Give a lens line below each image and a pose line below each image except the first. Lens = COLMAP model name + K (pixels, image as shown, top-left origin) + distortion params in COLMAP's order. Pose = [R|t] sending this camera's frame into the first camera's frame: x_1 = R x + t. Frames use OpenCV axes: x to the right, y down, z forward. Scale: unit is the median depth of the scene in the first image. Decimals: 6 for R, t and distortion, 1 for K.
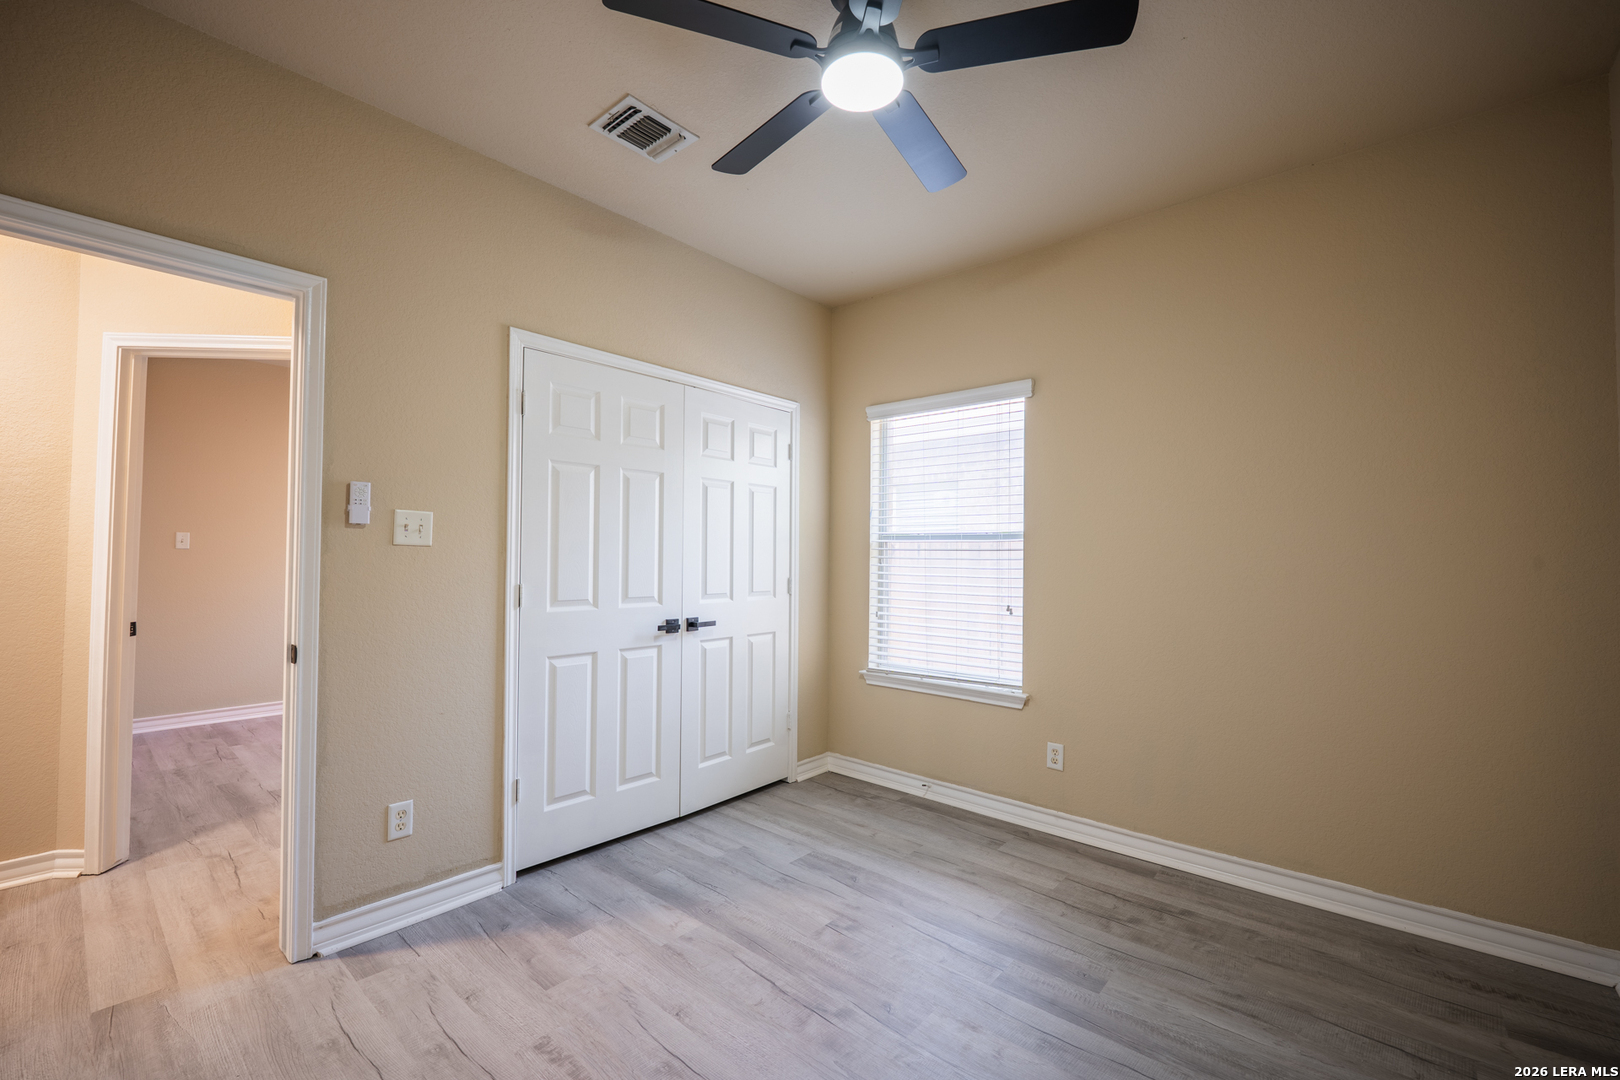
lens RADIAL K [[668.0, 0, 797.0], [0, 668.0, 540.6], [0, 0, 1]] dist [-0.008499, -0.000953]
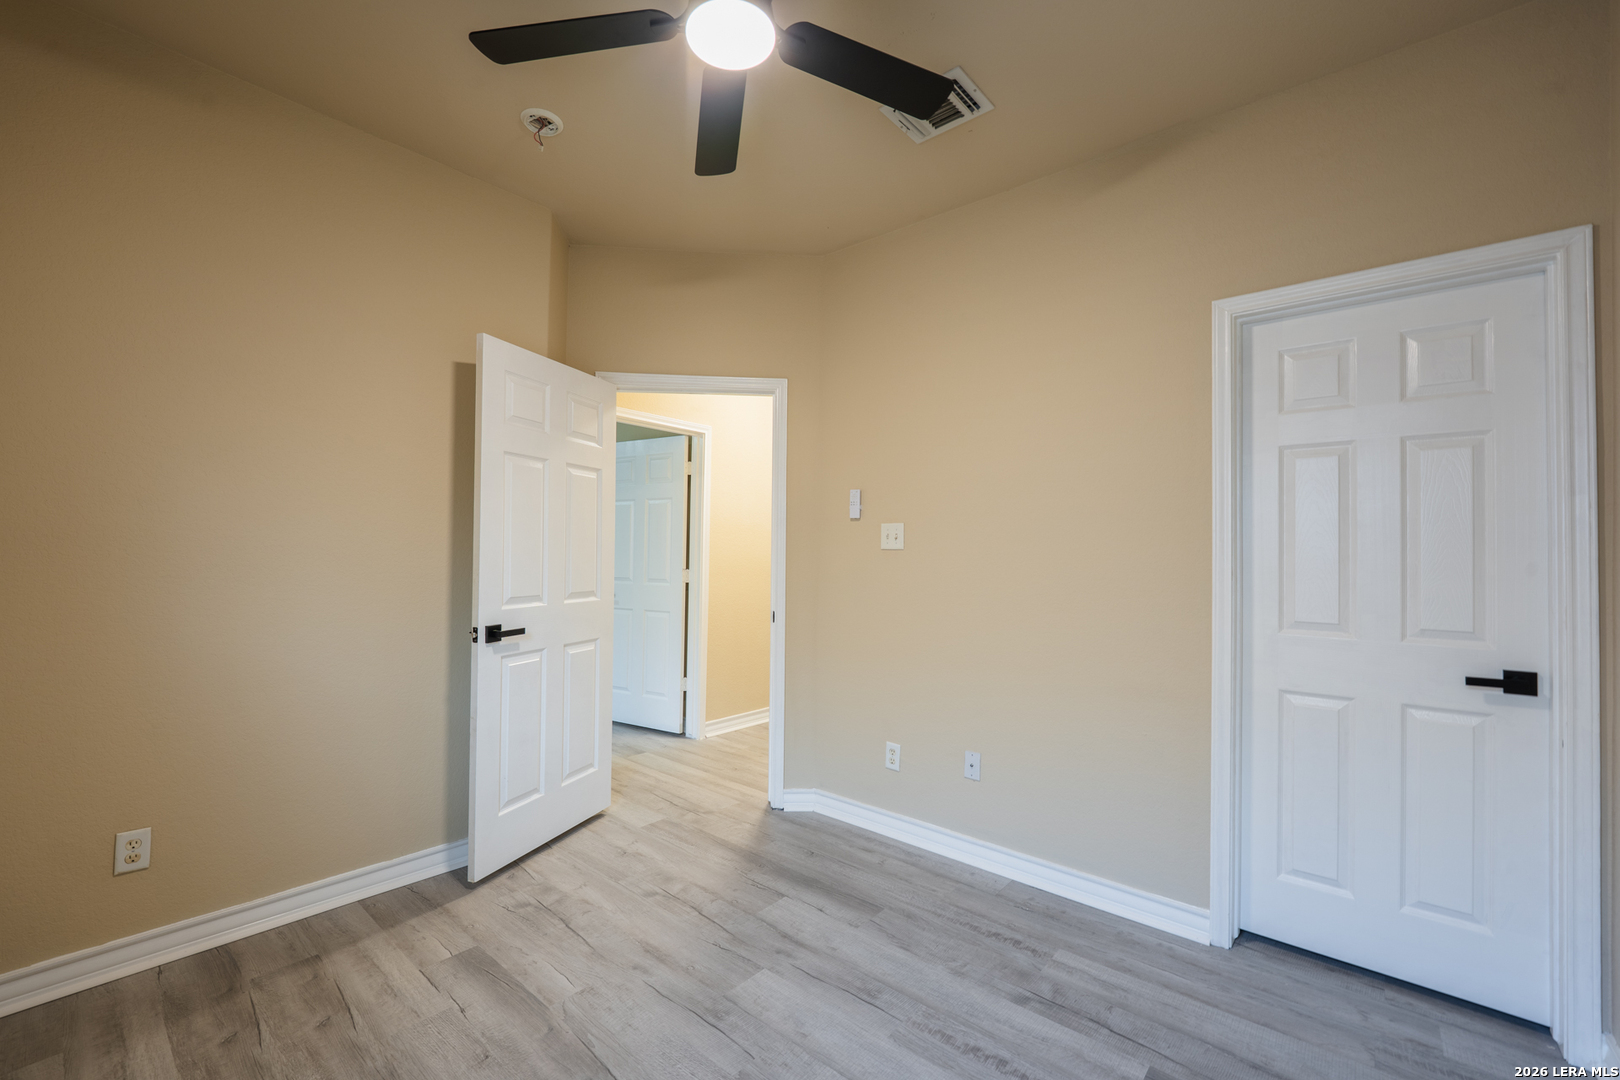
lens RADIAL K [[668.0, 0, 797.0], [0, 668.0, 540.6], [0, 0, 1]] dist [-0.008499, -0.000953]
pose [[-0.999766, -0.019288, -0.009783, -1.047585], [-0.018871, 0.998977, -0.041085, 0.045930], [0.010565, -0.040891, -0.999108, 2.256329]]
